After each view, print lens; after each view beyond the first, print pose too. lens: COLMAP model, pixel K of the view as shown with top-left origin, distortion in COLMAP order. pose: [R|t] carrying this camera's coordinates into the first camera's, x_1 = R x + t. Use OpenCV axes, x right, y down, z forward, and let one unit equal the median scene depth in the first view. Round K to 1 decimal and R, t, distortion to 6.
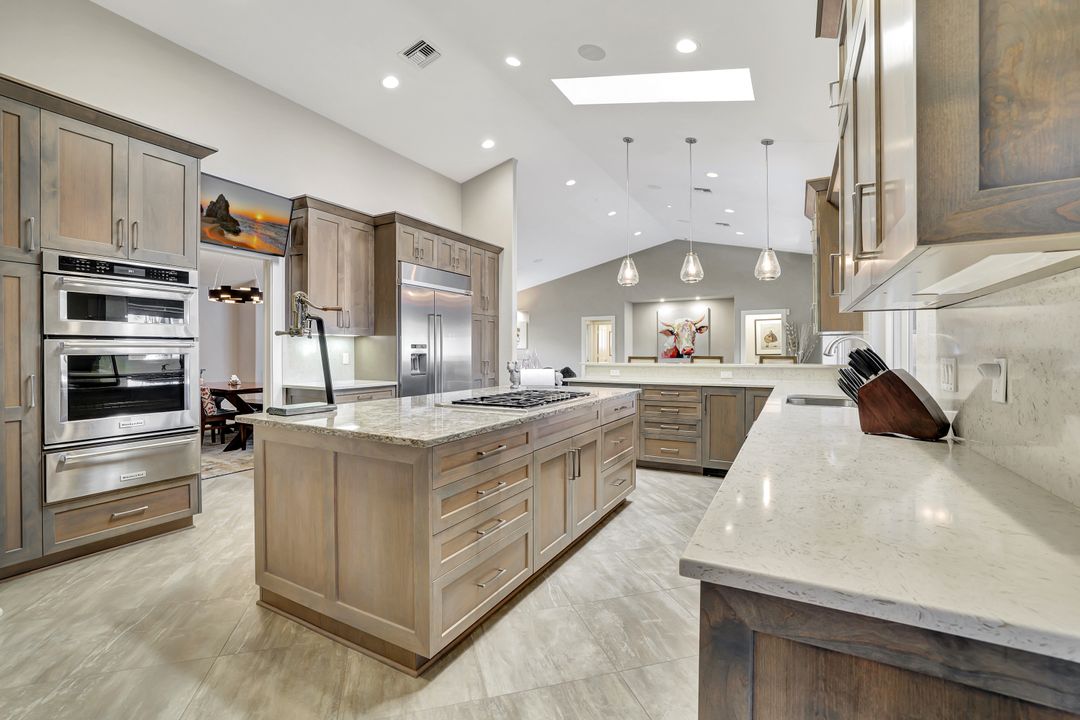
lens RADIAL K [[474.6, 0, 536.0], [0, 474.6, 354.0], [0, 0, 1]] dist [-0.022163, 0.003910]
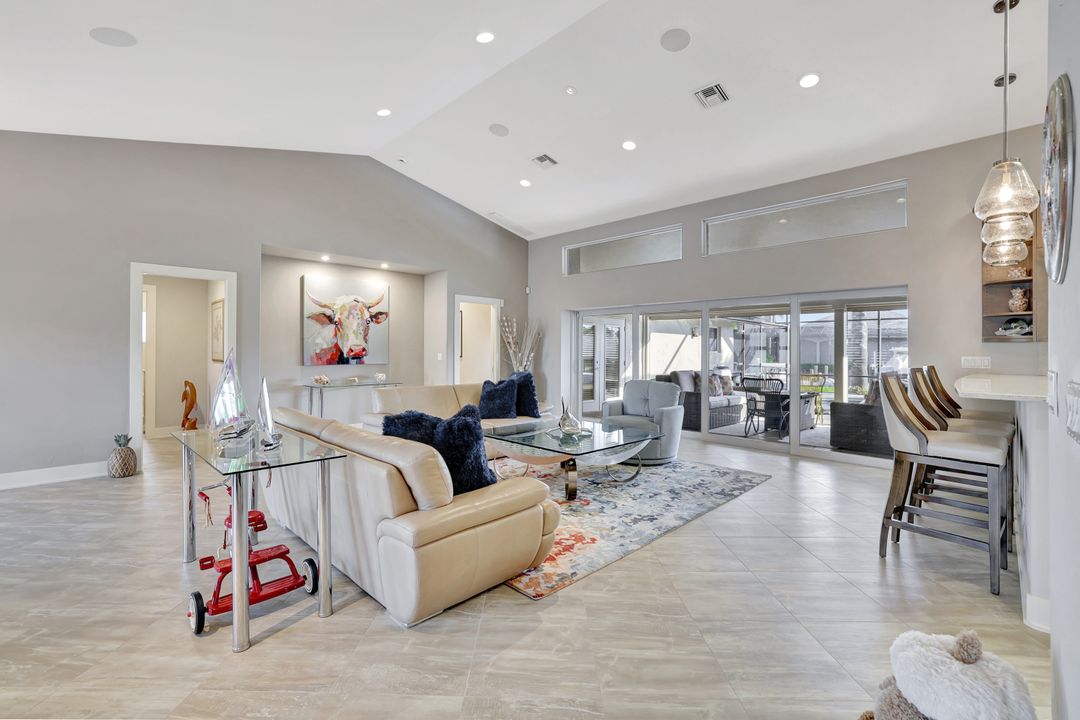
lens RADIAL K [[474.6, 0, 542.4], [0, 474.6, 355.6], [0, 0, 1]] dist [-0.022163, 0.003910]
pose [[0.270878, -0.006756, 0.962590, -0.191297], [-0.001883, 0.999970, 0.007549, -0.007492], [-0.962612, -0.003857, 0.270857, 0.645986]]
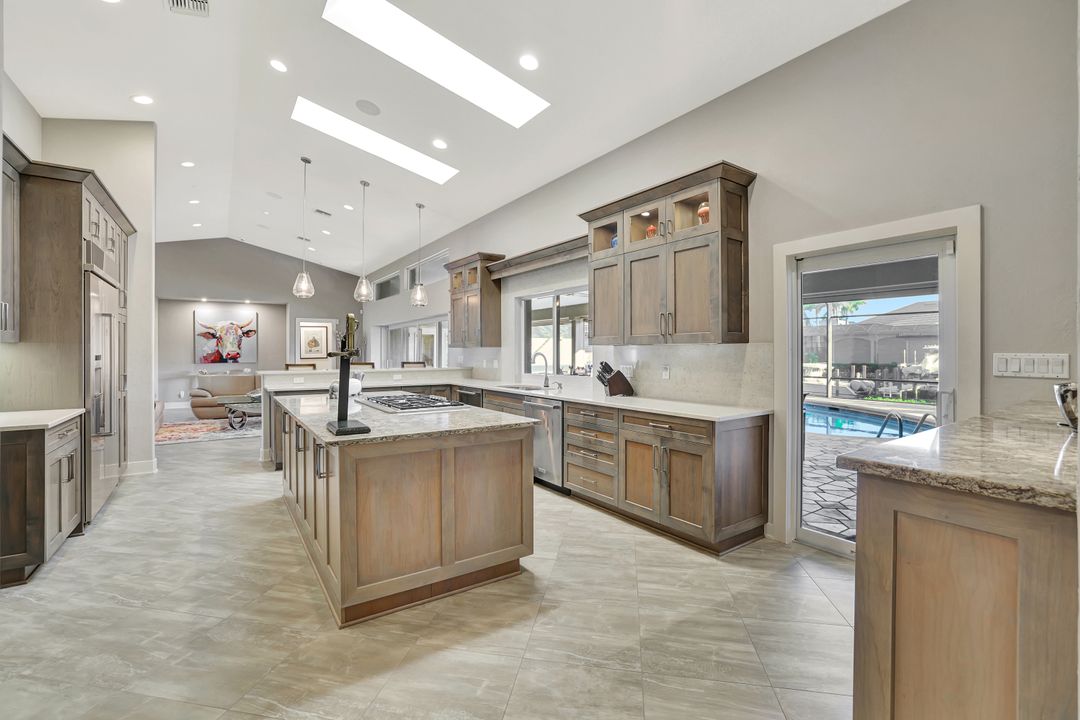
lens RADIAL K [[474.6, 0, 532.0], [0, 474.6, 351.3], [0, 0, 1]] dist [-0.022163, 0.003910]
pose [[0.452413, 0.000458, 0.891808, -0.262316], [0.004840, 0.999984, -0.002969, -0.009543], [-0.891795, 0.005659, 0.452404, 0.037481]]
